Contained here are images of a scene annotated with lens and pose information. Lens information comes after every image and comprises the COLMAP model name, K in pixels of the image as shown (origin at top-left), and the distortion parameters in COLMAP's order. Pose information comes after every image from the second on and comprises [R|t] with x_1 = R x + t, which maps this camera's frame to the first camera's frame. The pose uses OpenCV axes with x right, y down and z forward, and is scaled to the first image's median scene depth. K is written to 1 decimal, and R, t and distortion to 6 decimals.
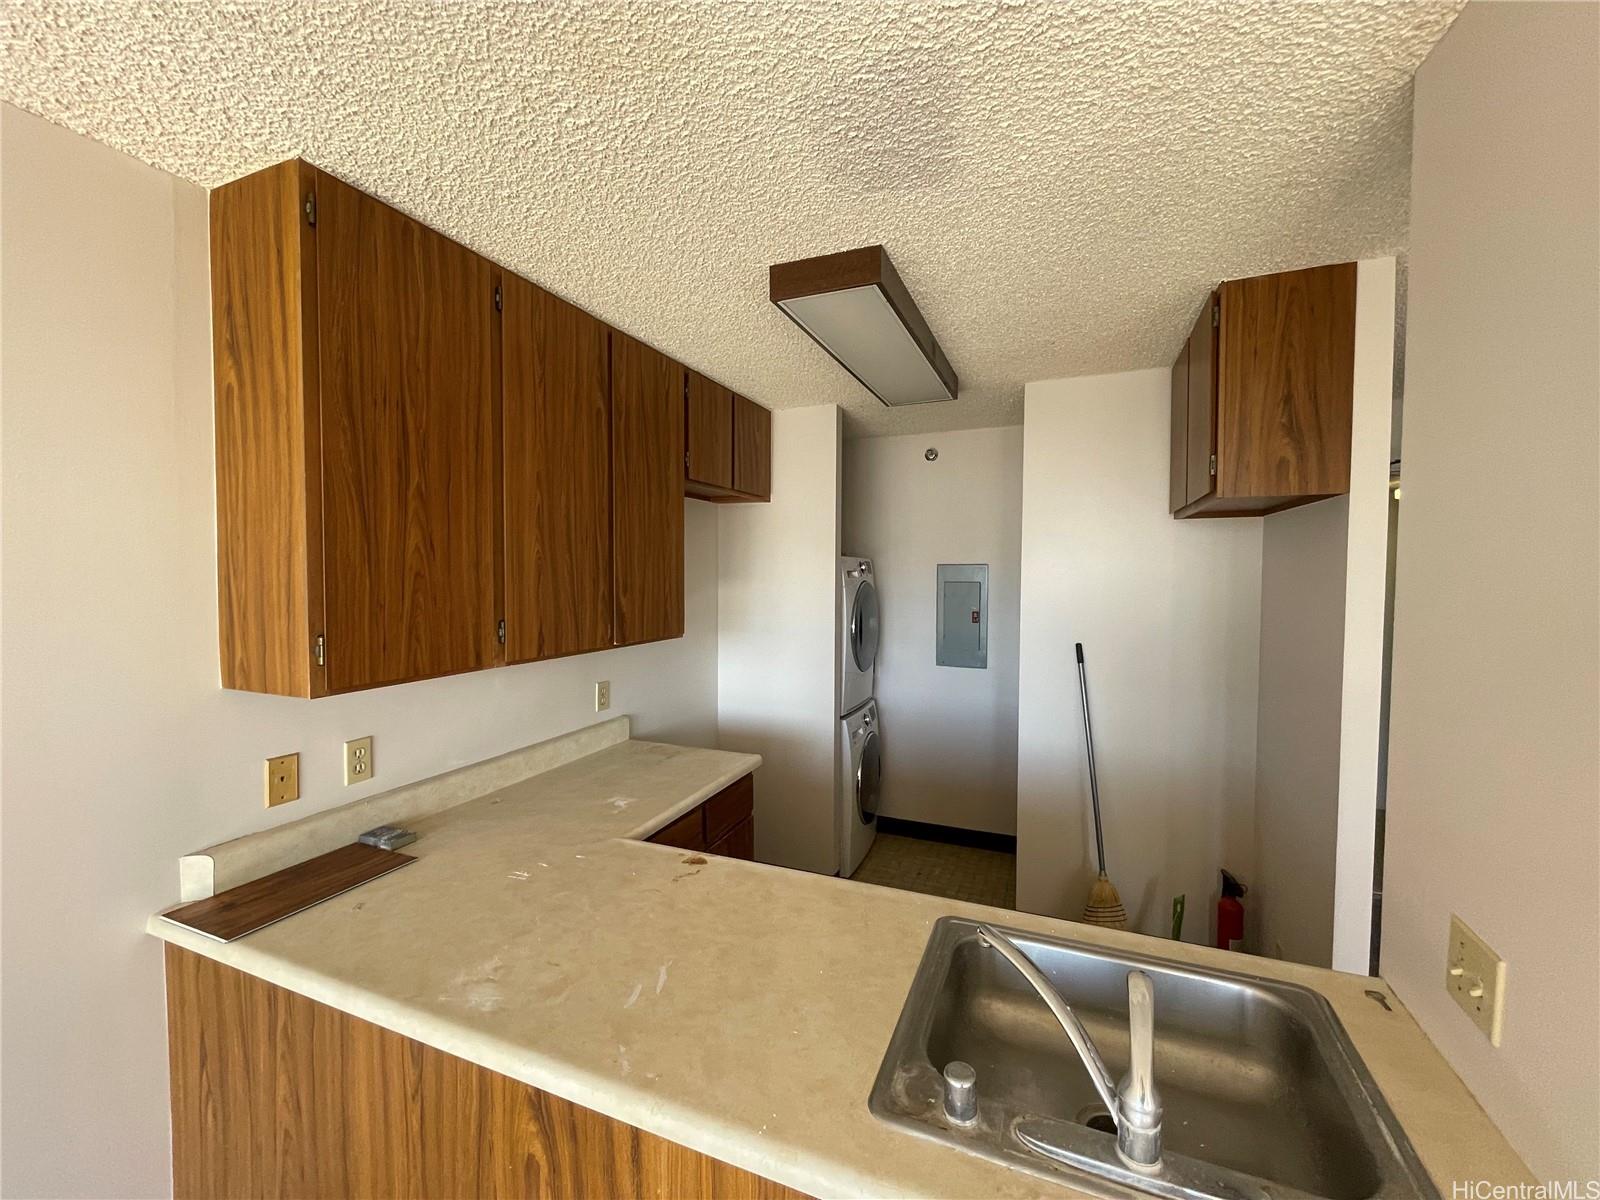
lens RADIAL K [[651.3, 0, 798.9], [0, 651.3, 597.5], [0, 0, 1]] dist [-0.004649, -0.000539]
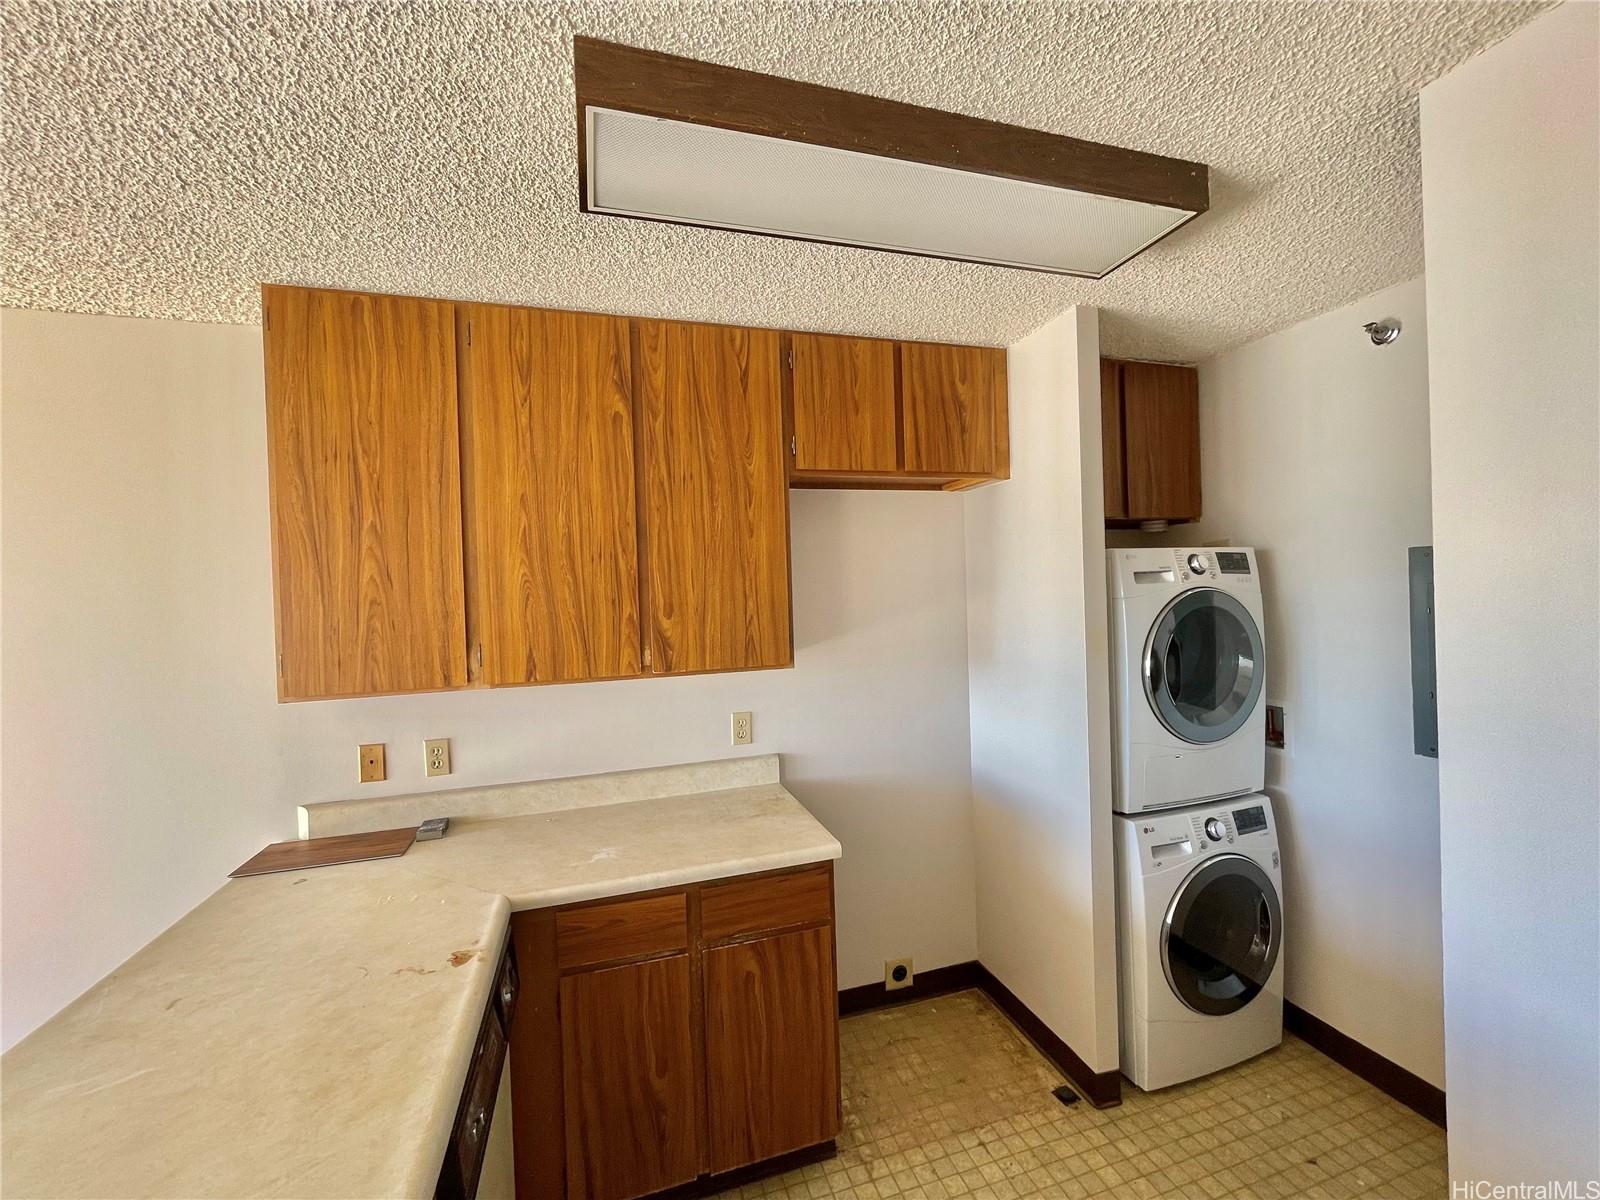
lens RADIAL K [[651.3, 0, 798.9], [0, 651.3, 597.5], [0, 0, 1]] dist [-0.004649, -0.000539]
pose [[0.639204, -0.019081, -0.768801, 0.617556], [0.005780, 0.999783, -0.020008, -0.013601], [0.769016, 0.008346, 0.639175, 0.689463]]
